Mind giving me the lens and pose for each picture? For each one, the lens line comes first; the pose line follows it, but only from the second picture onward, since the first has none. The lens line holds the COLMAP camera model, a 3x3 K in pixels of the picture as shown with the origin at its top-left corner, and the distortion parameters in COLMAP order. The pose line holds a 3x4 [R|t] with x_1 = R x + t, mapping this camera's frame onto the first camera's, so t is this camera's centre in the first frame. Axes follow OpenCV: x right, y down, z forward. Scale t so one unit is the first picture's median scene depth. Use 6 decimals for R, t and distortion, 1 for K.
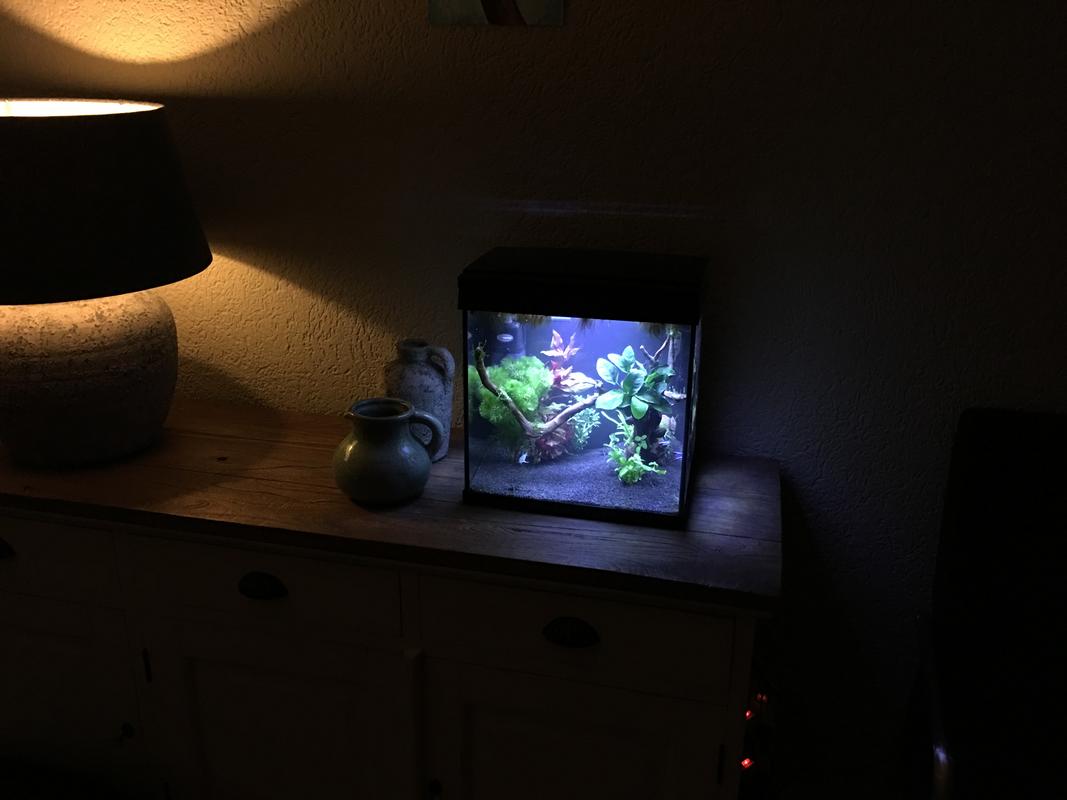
lens RADIAL K [[964.9, 0, 526.6], [0, 964.9, 402.8], [0, 0, 1]] dist [0.051520, -0.082579]
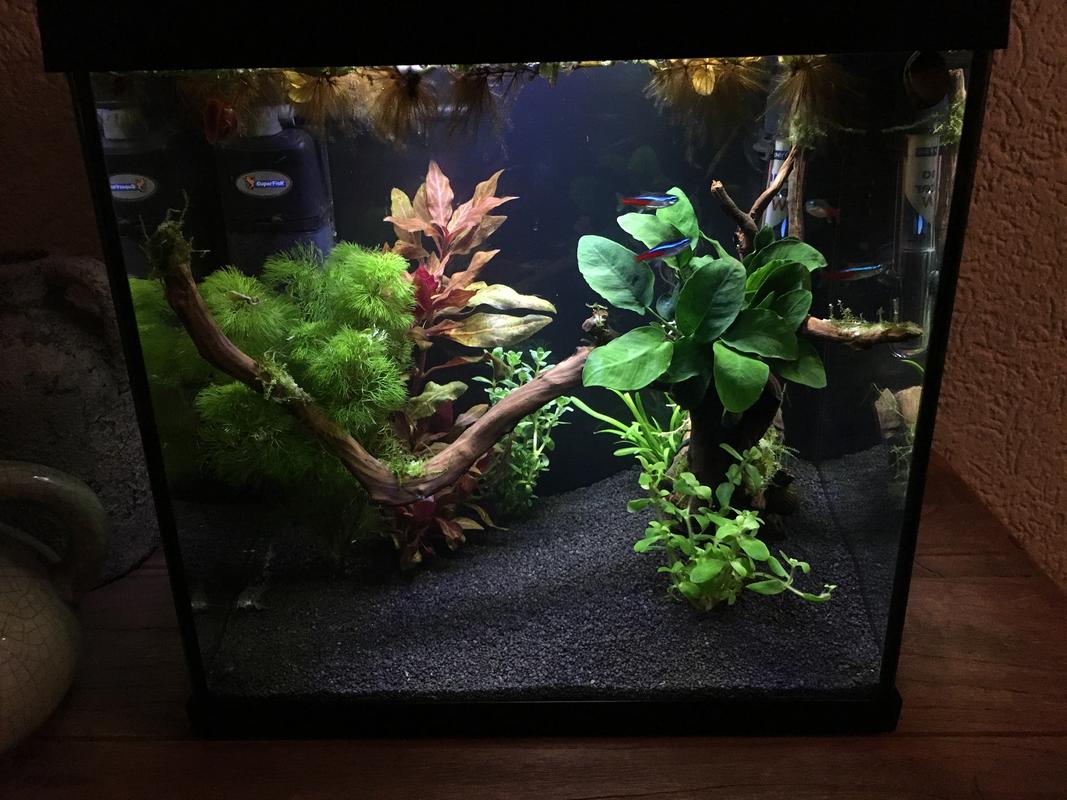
lens RADIAL K [[964.9, 0, 528.7], [0, 964.9, 408.6], [0, 0, 1]] dist [0.051520, -0.082579]
pose [[0.974499, -0.115958, 0.192108, -0.008021], [0.103716, 0.991951, 0.072635, -0.014659], [-0.198984, -0.050858, 0.978682, 0.689466]]
